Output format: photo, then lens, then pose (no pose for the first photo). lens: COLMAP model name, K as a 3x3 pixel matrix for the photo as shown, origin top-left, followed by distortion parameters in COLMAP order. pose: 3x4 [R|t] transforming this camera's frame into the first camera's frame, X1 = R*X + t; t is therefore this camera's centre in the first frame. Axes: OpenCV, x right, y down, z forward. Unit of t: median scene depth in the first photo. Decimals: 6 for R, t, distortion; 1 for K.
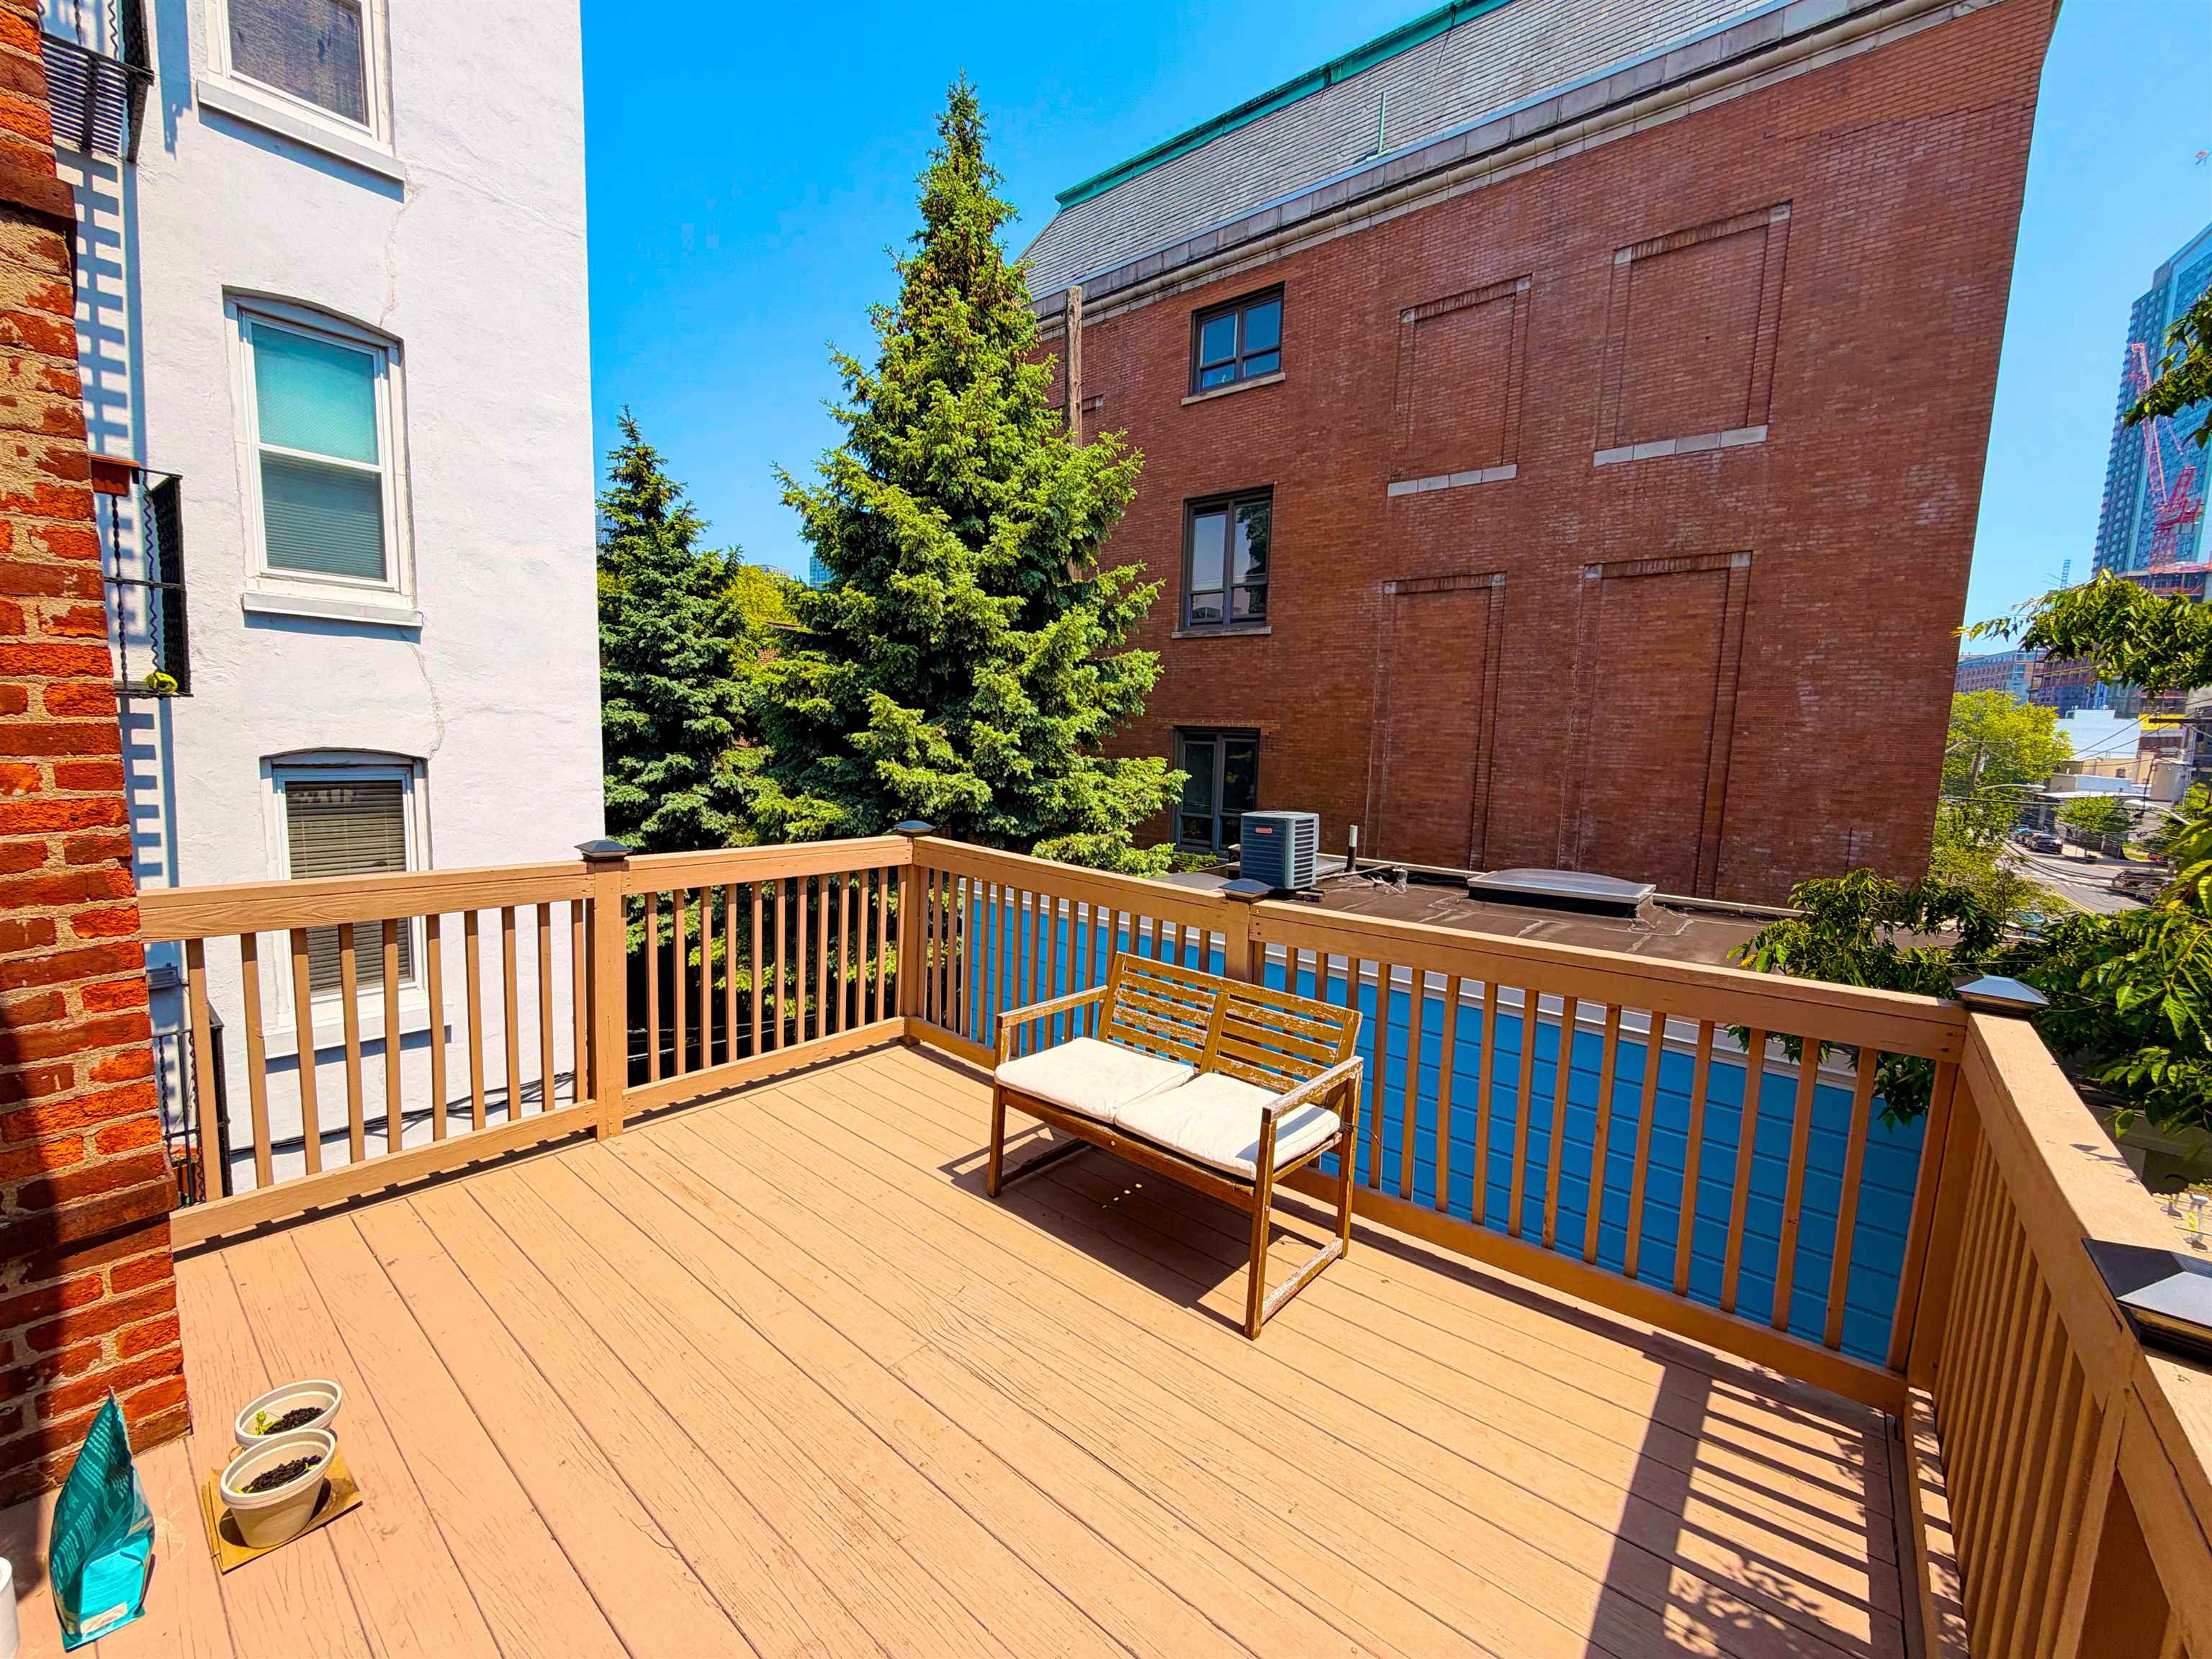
lens RADIAL K [[884.8, 0, 1105.5], [0, 884.8, 835.6], [0, 0, 1]] dist [-0.008726, -0.000109]
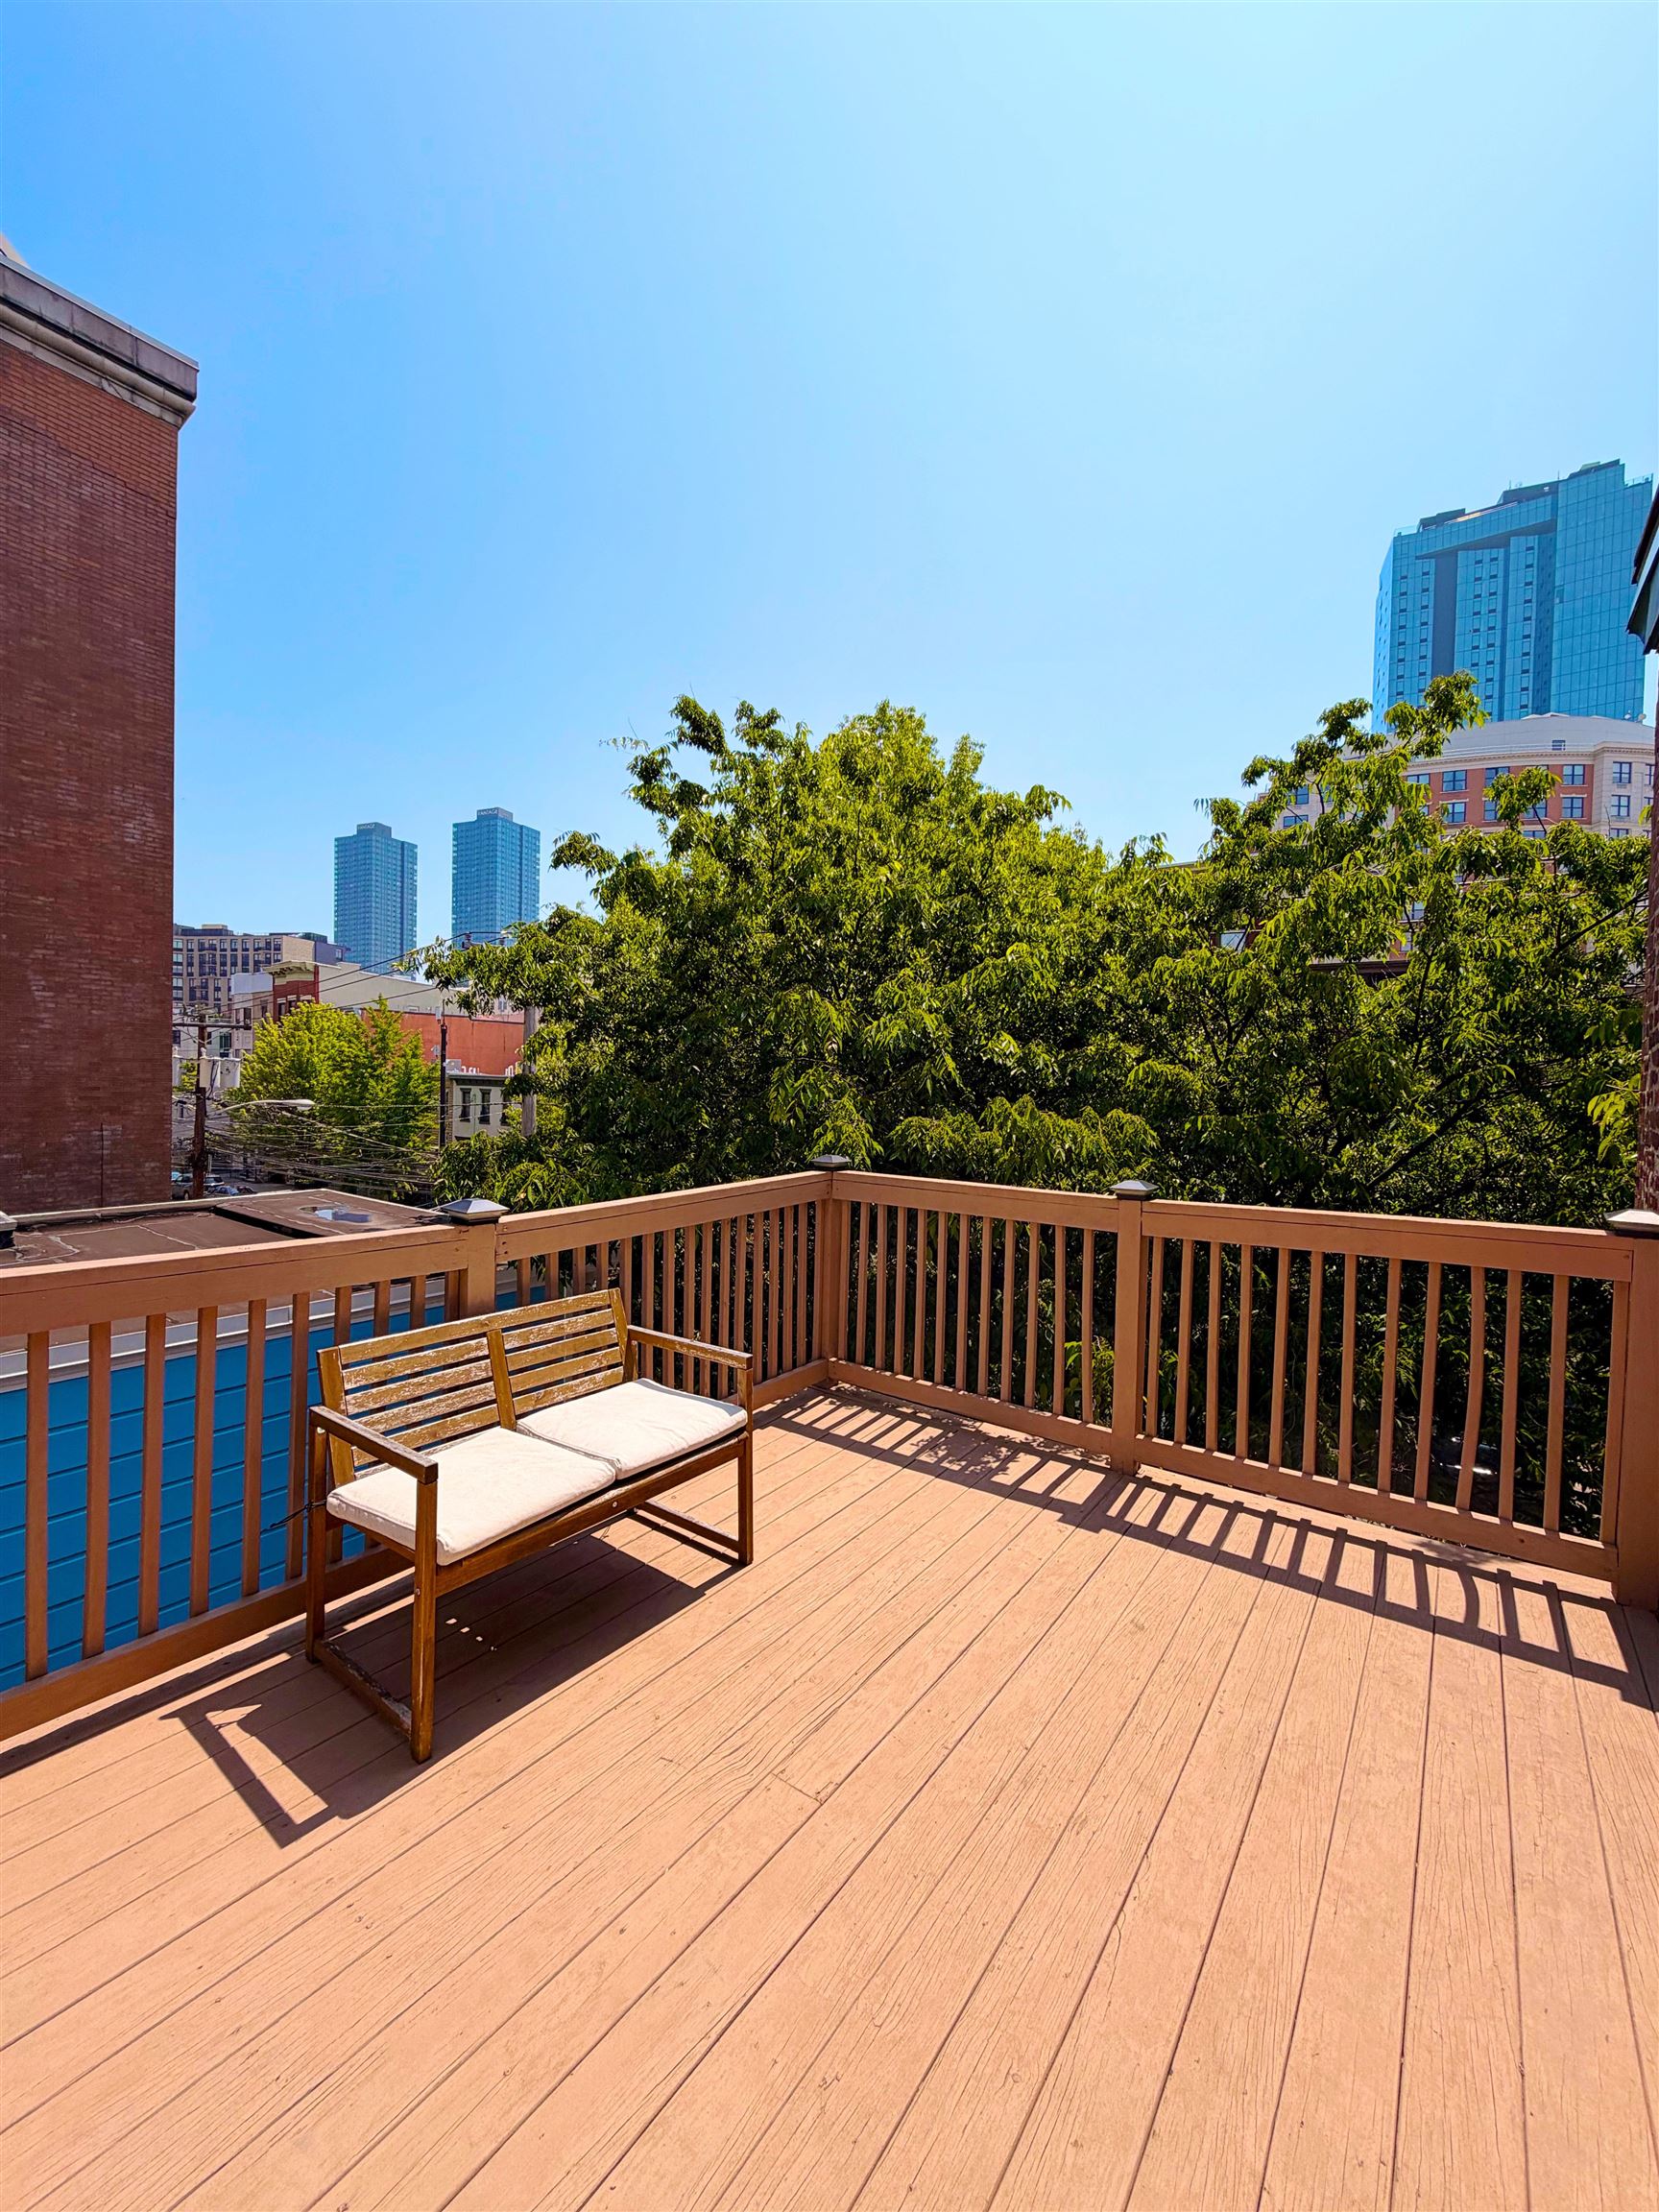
lens RADIAL K [[884.8, 0, 828.0], [0, 884.8, 1099.3], [0, 0, 1]] dist [-0.008726, -0.000109]
pose [[-0.058230, -0.057387, 0.996652, -0.228540], [0.092905, 0.993702, 0.062645, -0.022427], [-0.993971, 0.096242, -0.052532, 0.215191]]
